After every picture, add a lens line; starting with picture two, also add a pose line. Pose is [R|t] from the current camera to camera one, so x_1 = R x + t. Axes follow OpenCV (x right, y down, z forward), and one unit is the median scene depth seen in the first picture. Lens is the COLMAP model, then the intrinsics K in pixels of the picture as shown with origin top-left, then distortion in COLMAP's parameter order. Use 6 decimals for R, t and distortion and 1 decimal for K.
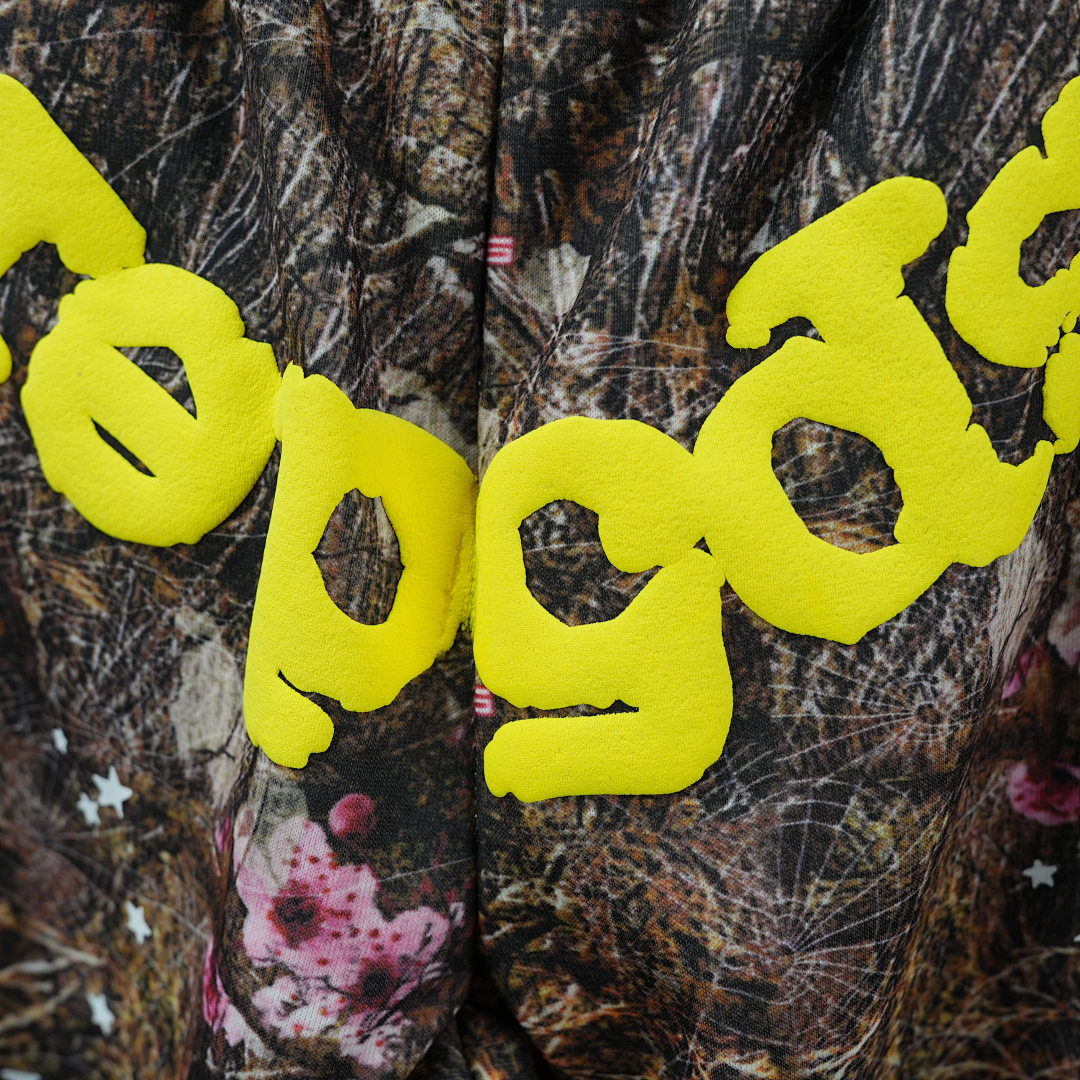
lens RADIAL K [[1379.7, 0, 535.1], [0, 1379.7, 534.5], [0, 0, 1]] dist [-0.008180, 0.022437]
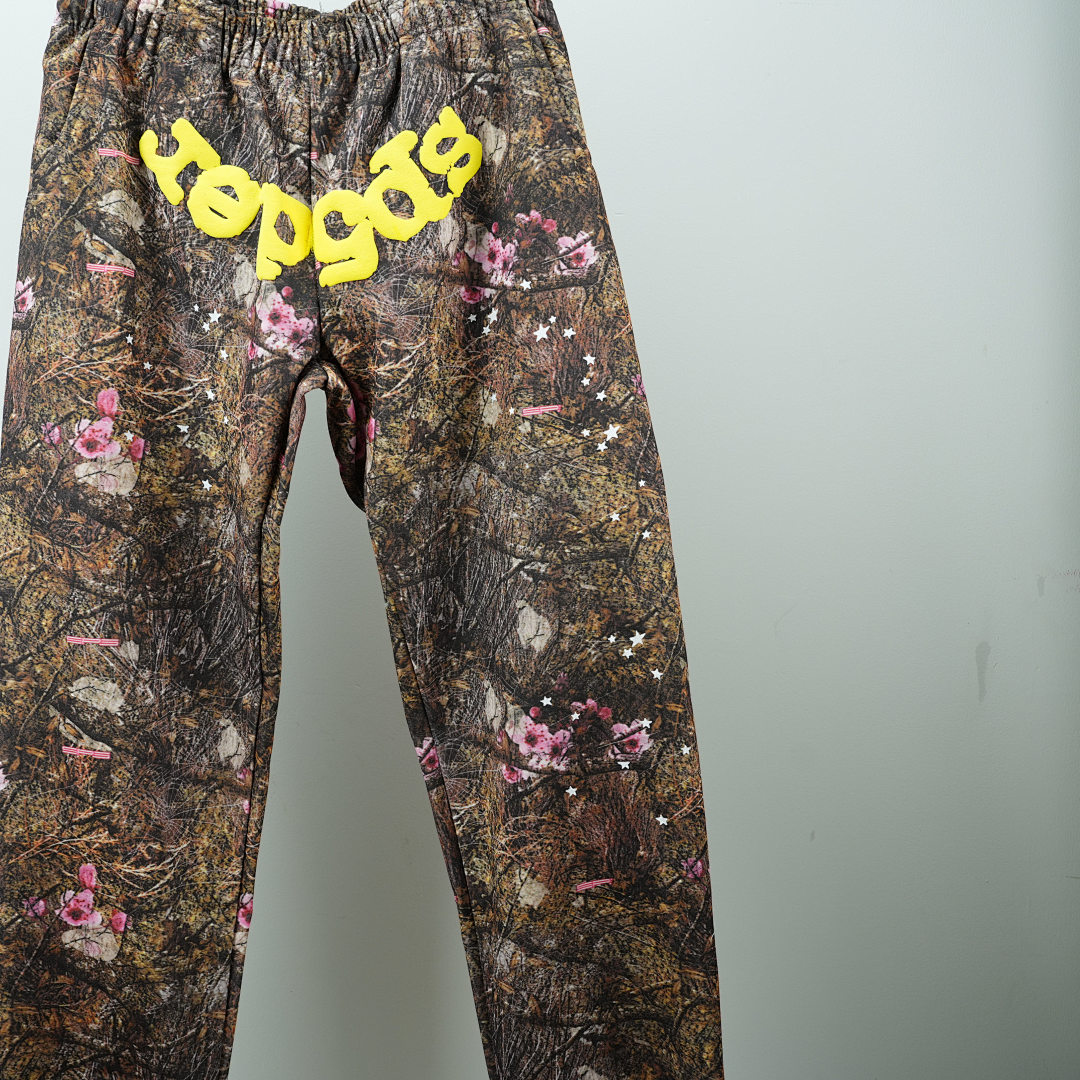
lens RADIAL K [[1406.4, 0, 531.1], [0, 1406.4, 537.2], [0, 0, 1]] dist [-0.006075, 0.015036]
pose [[0.989389, -0.077806, 0.122701, 0.013134], [0.086358, 0.994077, -0.065985, 1.275367], [-0.116840, 0.075881, 0.990248, -3.172025]]
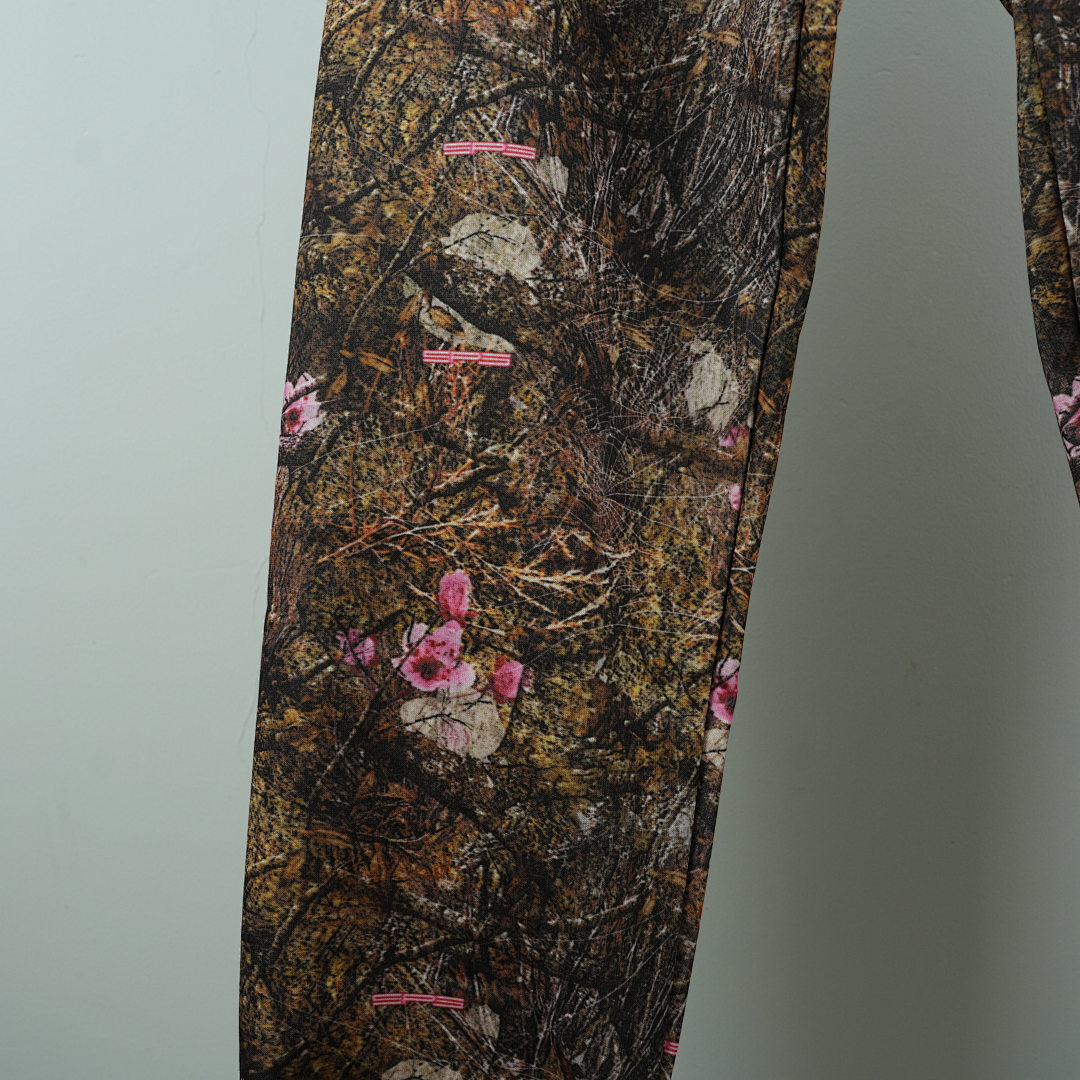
lens RADIAL K [[1379.7, 0, 535.1], [0, 1379.7, 534.5], [0, 0, 1]] dist [-0.008180, 0.022437]
pose [[0.999047, -0.040649, -0.015889, -0.728184], [0.037440, 0.985308, -0.166631, 2.224257], [0.022428, 0.165878, 0.985891, -0.902778]]
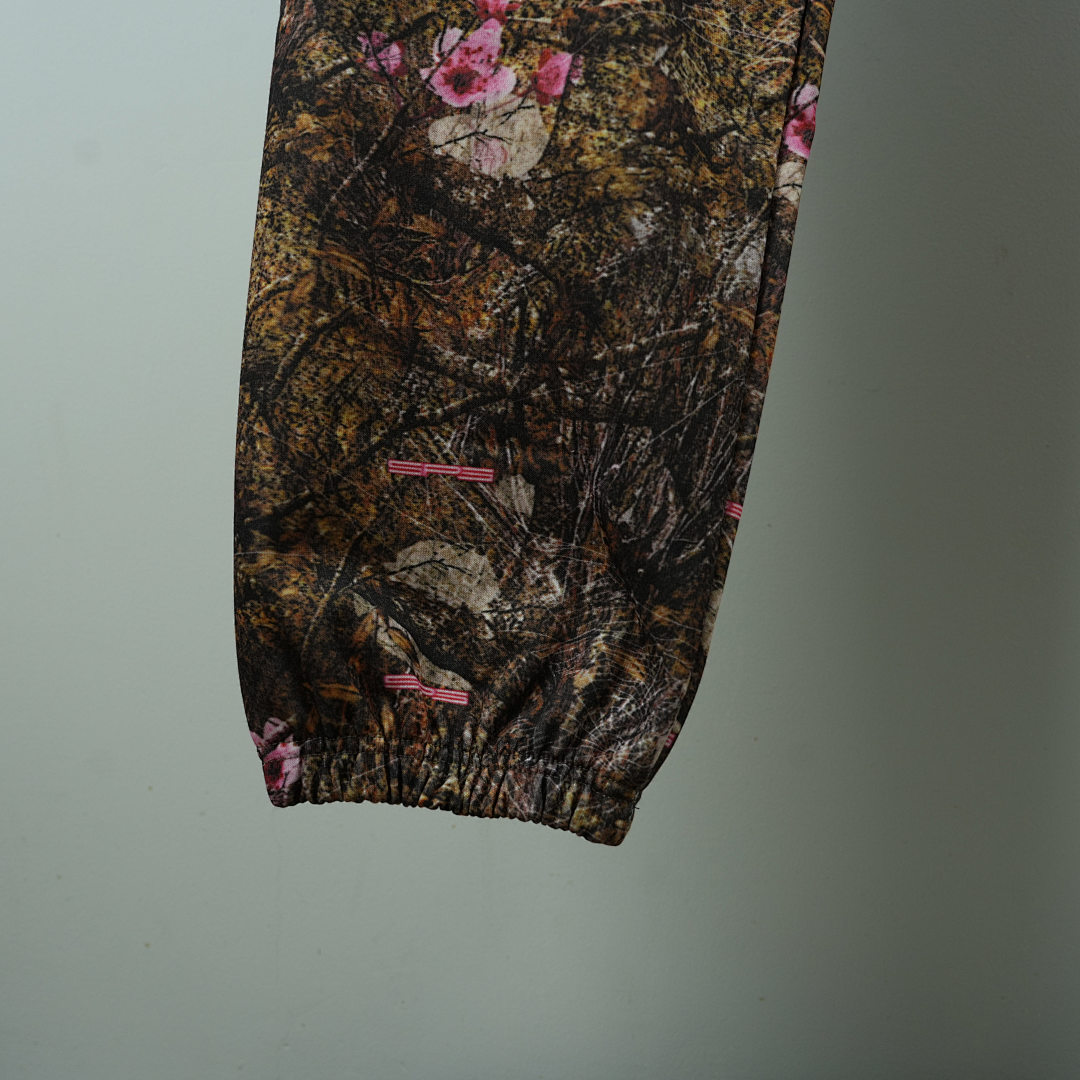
lens RADIAL K [[1379.7, 0, 535.1], [0, 1379.7, 534.5], [0, 0, 1]] dist [-0.008180, 0.022437]
pose [[0.999411, -0.019755, -0.028075, -0.805629], [0.014097, 0.981860, -0.189080, 3.125730], [0.031301, 0.188573, 0.981560, -0.420239]]
